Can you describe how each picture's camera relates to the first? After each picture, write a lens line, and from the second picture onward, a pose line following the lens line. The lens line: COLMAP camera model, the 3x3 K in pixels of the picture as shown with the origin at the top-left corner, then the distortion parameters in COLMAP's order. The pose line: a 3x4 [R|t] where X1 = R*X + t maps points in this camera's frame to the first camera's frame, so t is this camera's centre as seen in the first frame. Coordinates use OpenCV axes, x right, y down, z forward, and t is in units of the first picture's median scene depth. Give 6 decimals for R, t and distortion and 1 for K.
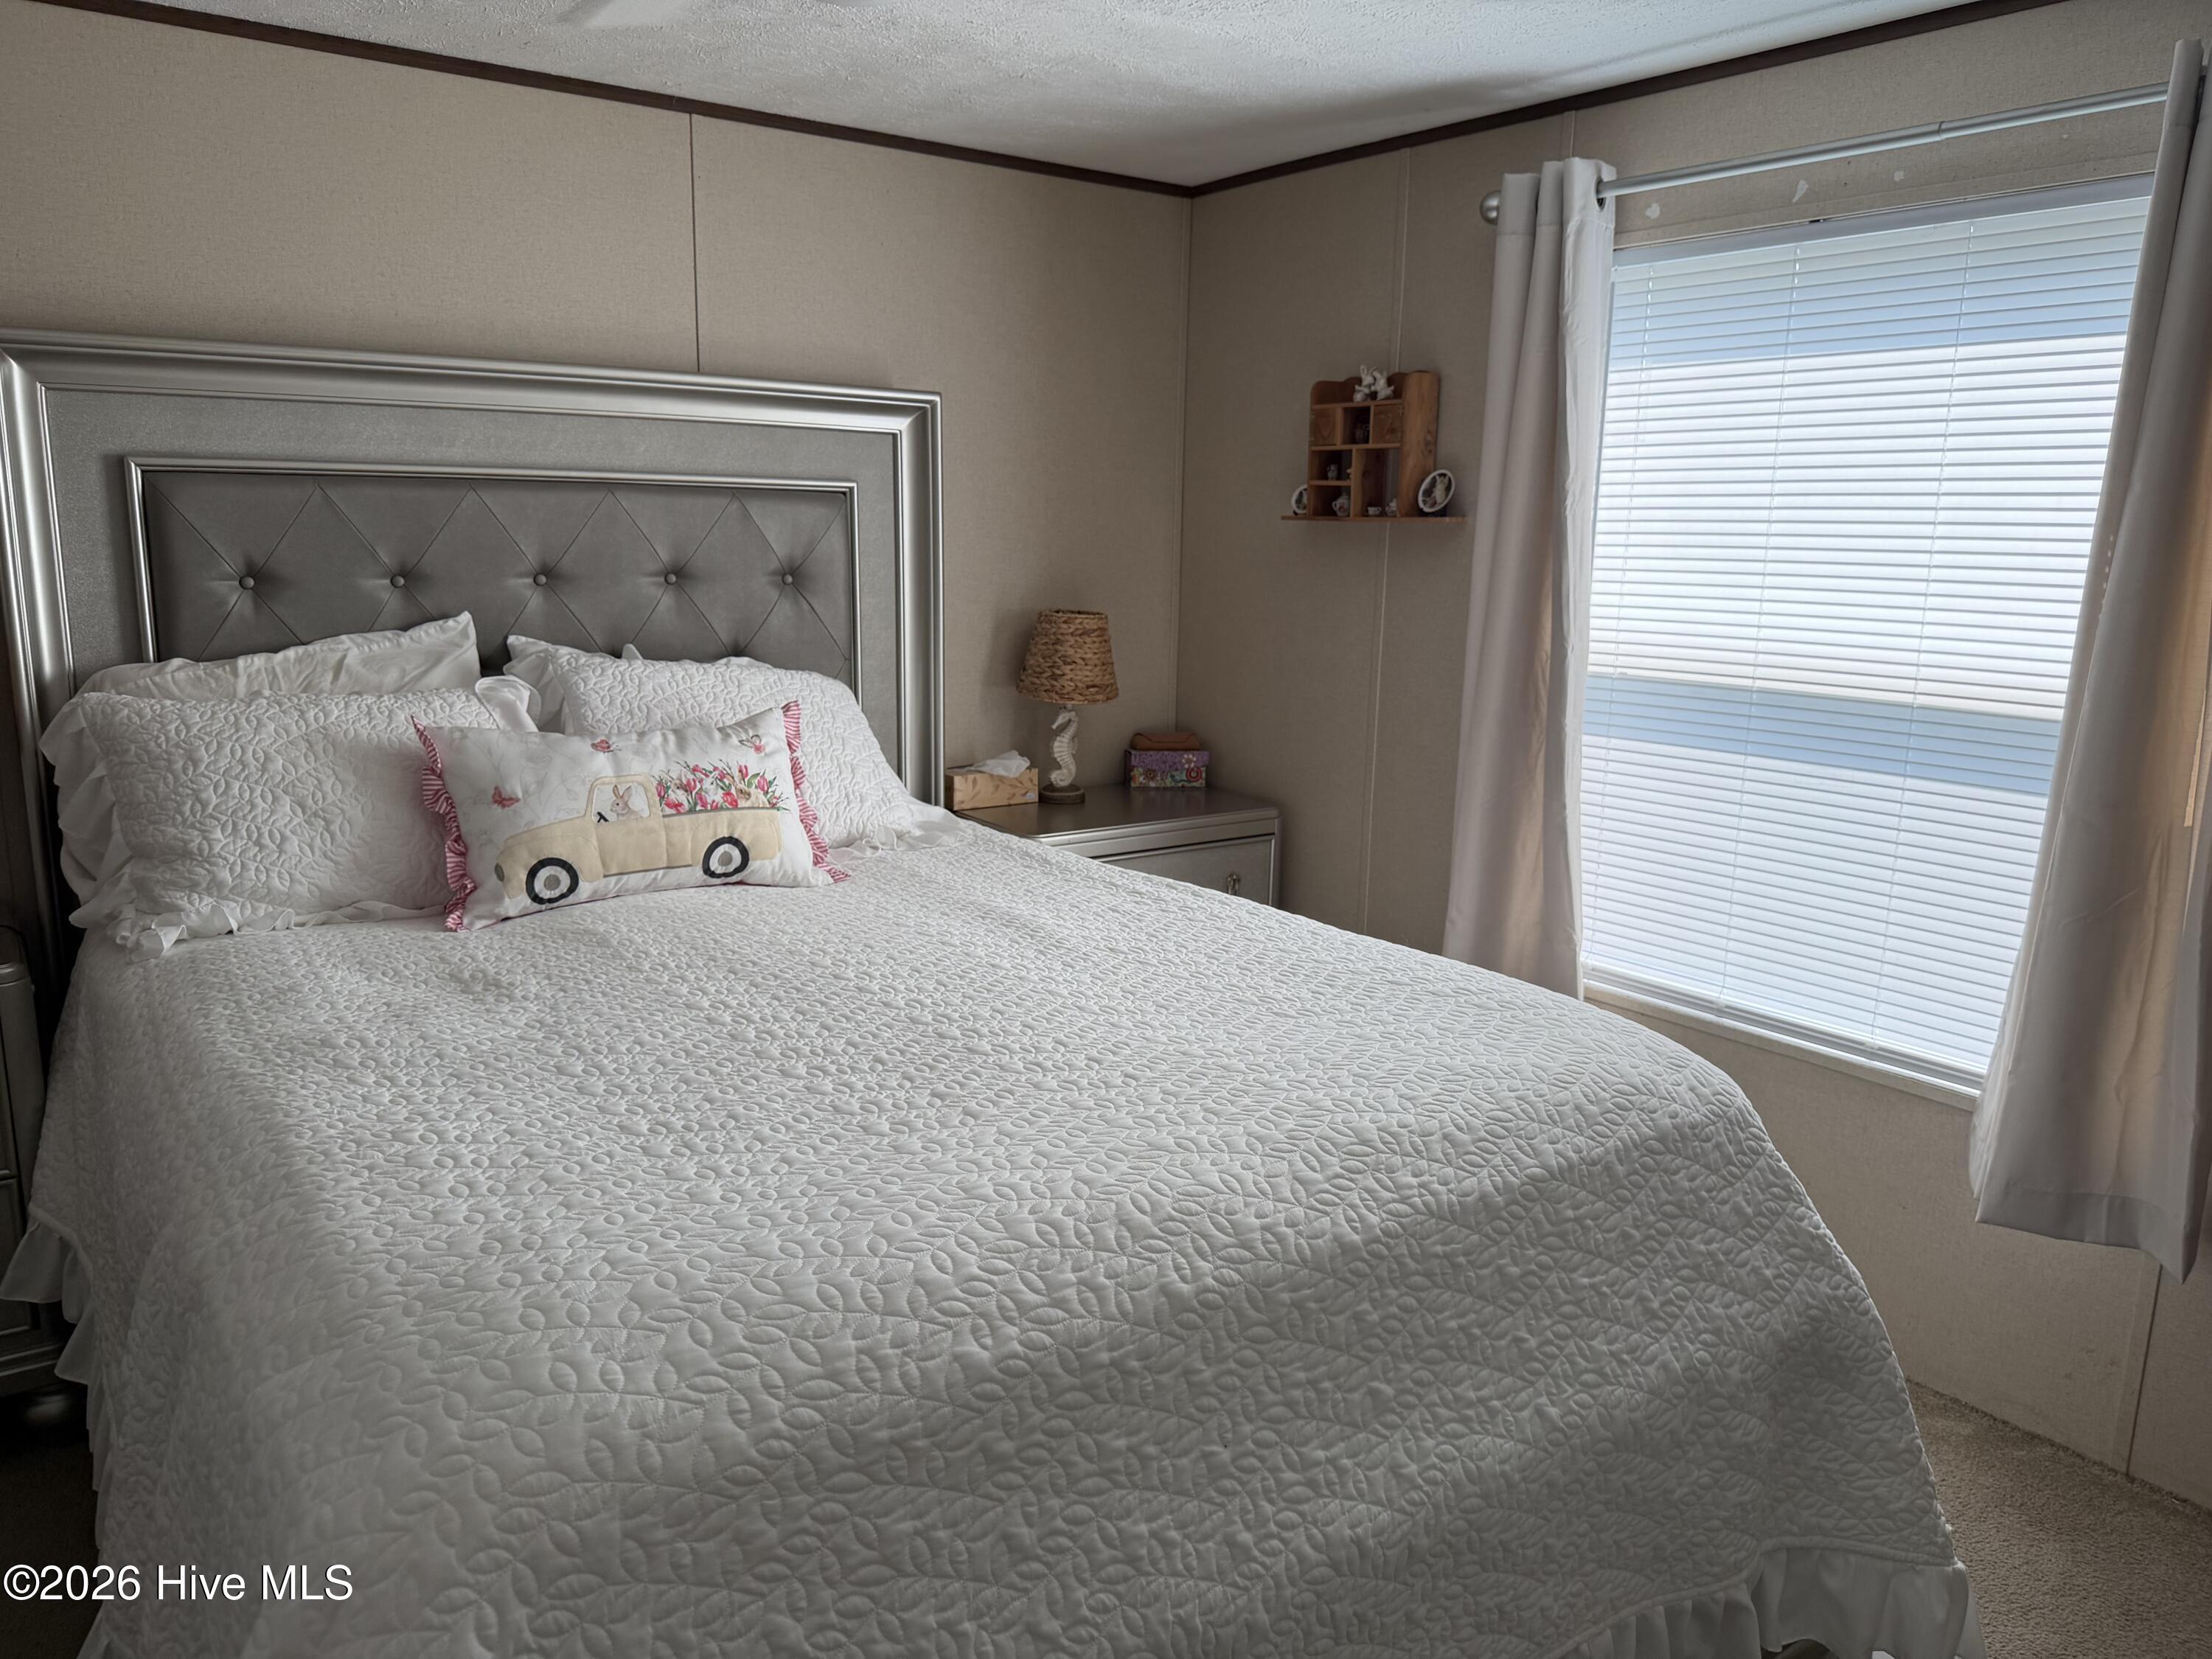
lens RADIAL K [[1542.3, 0, 1111.5], [0, 1542.3, 806.1], [0, 0, 1]] dist [0.061818, -0.097743]
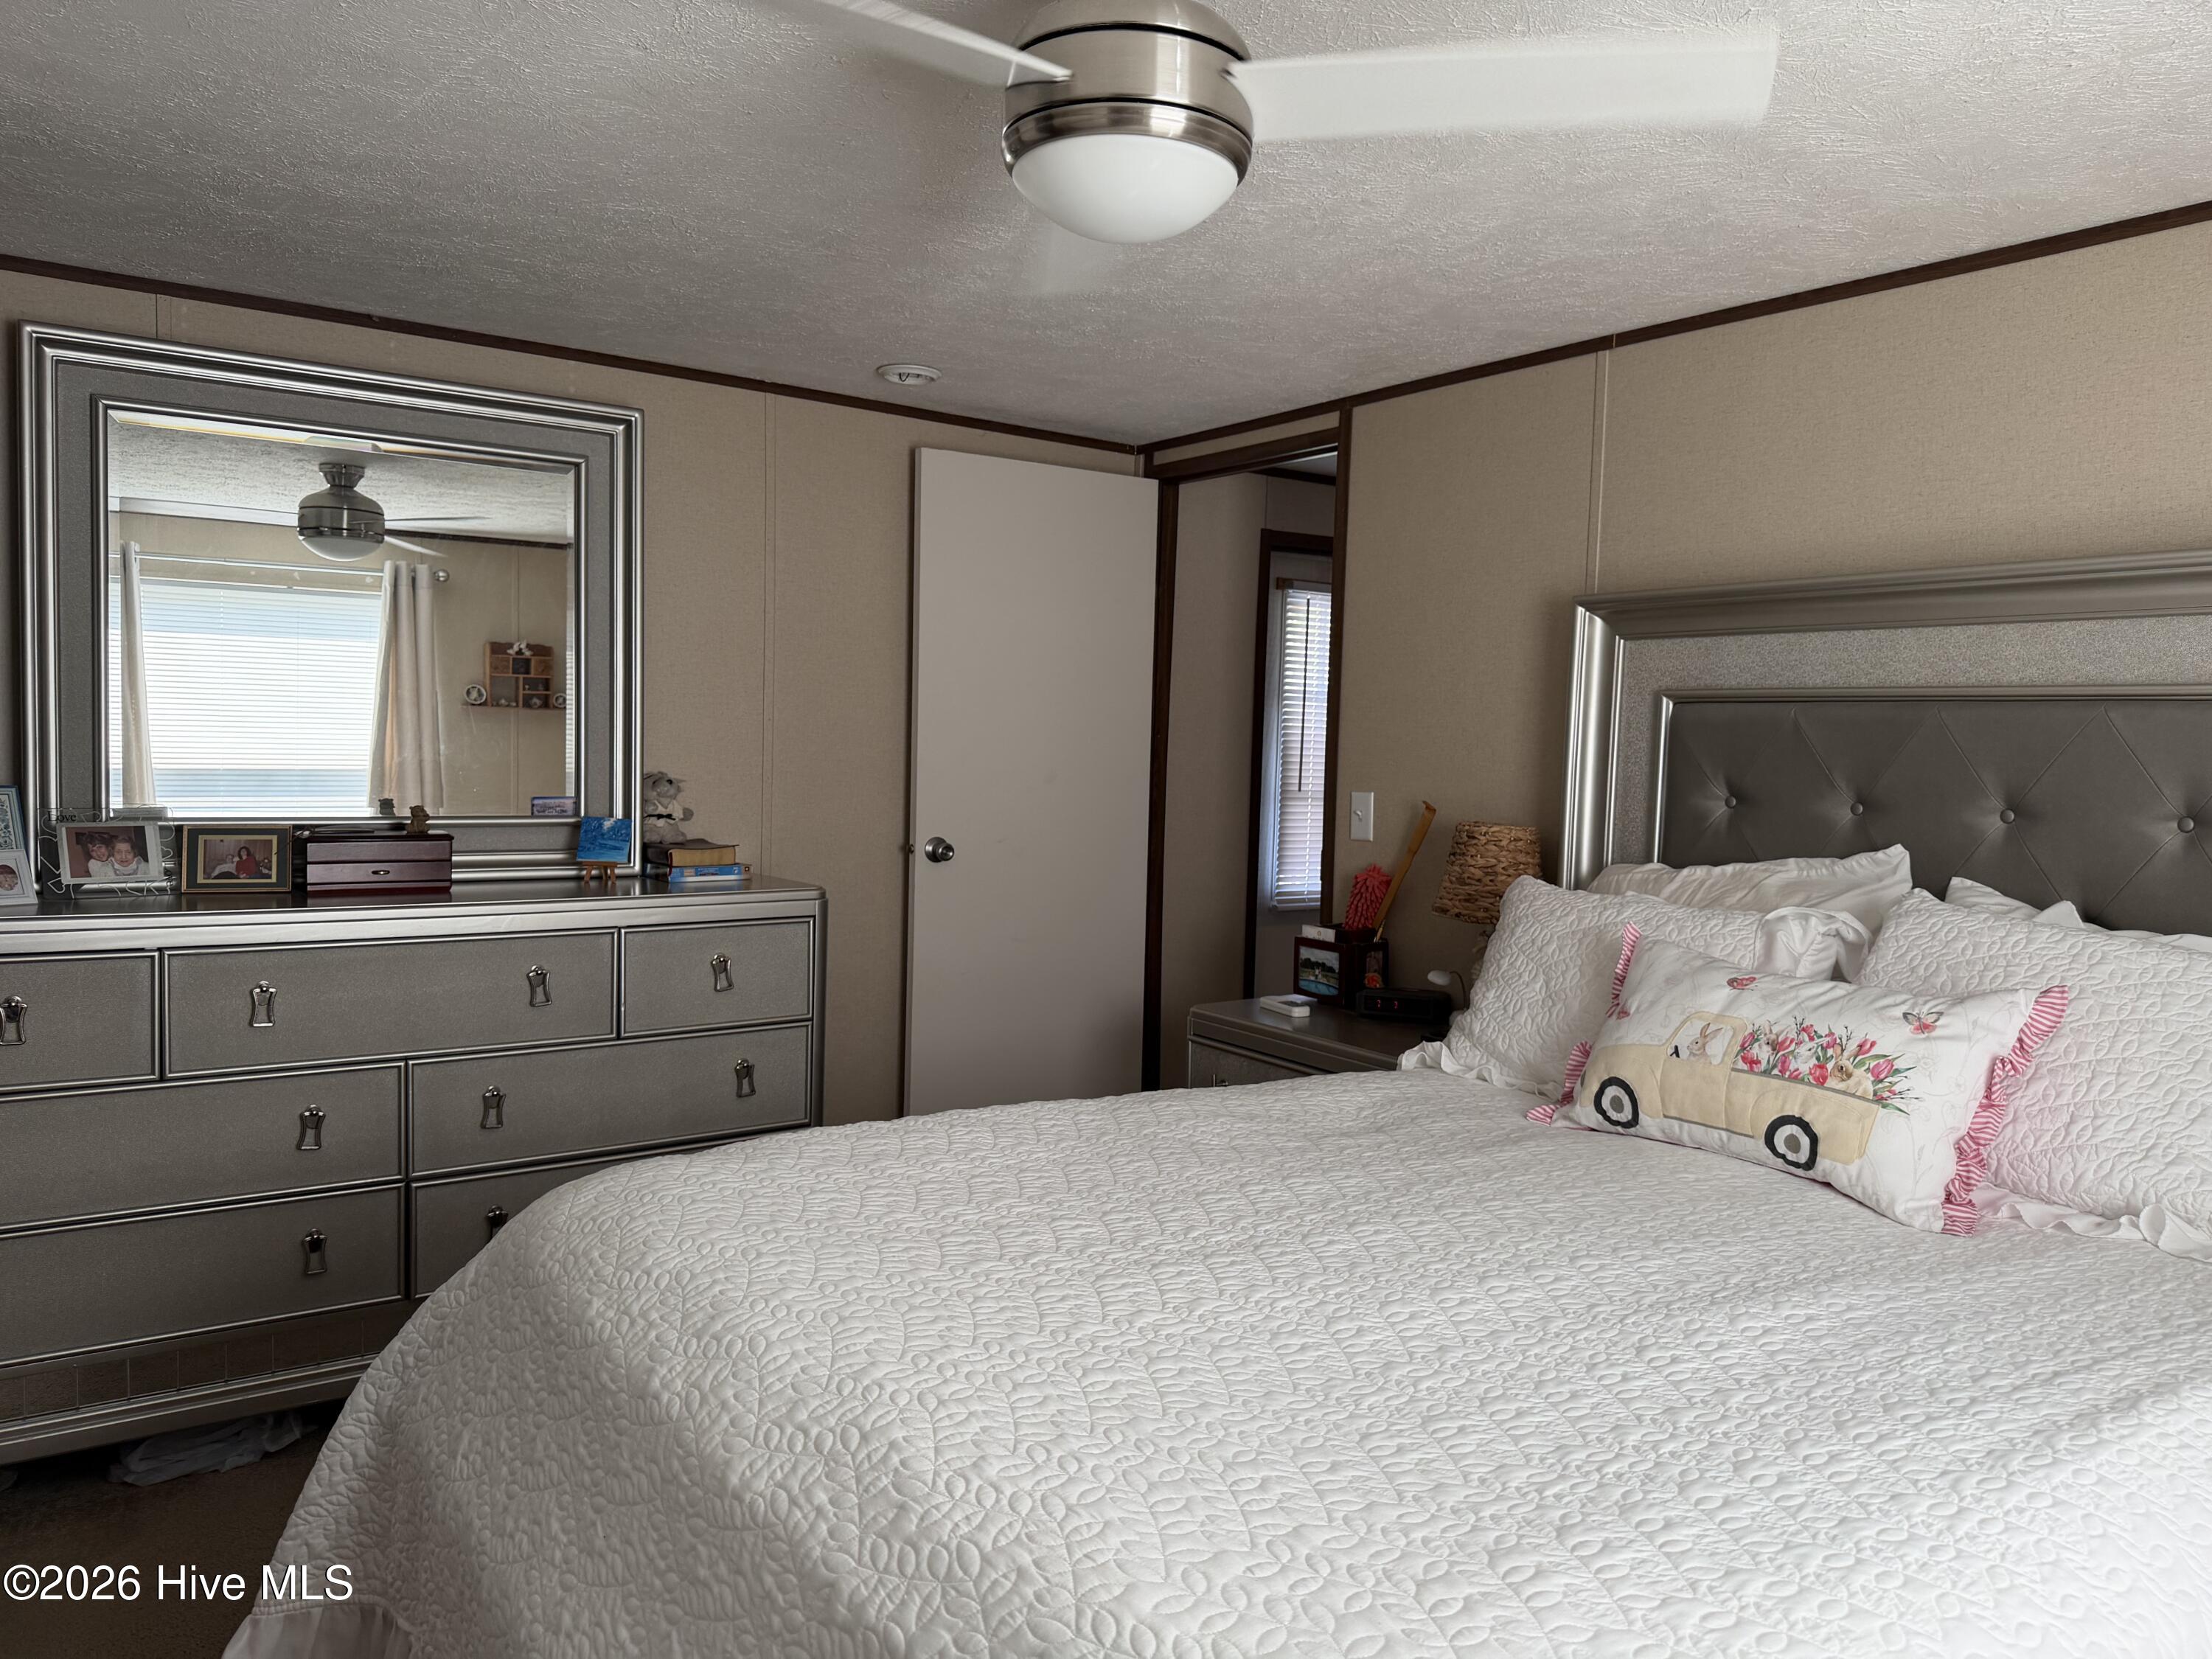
lens RADIAL K [[1542.3, 0, 1111.5], [0, 1542.3, 806.1], [0, 0, 1]] dist [0.061818, -0.097743]
pose [[0.013543, 0.027218, -0.999538, 0.553649], [-0.210348, 0.977338, 0.023763, -0.082576], [0.977533, 0.209929, 0.018962, 0.608422]]
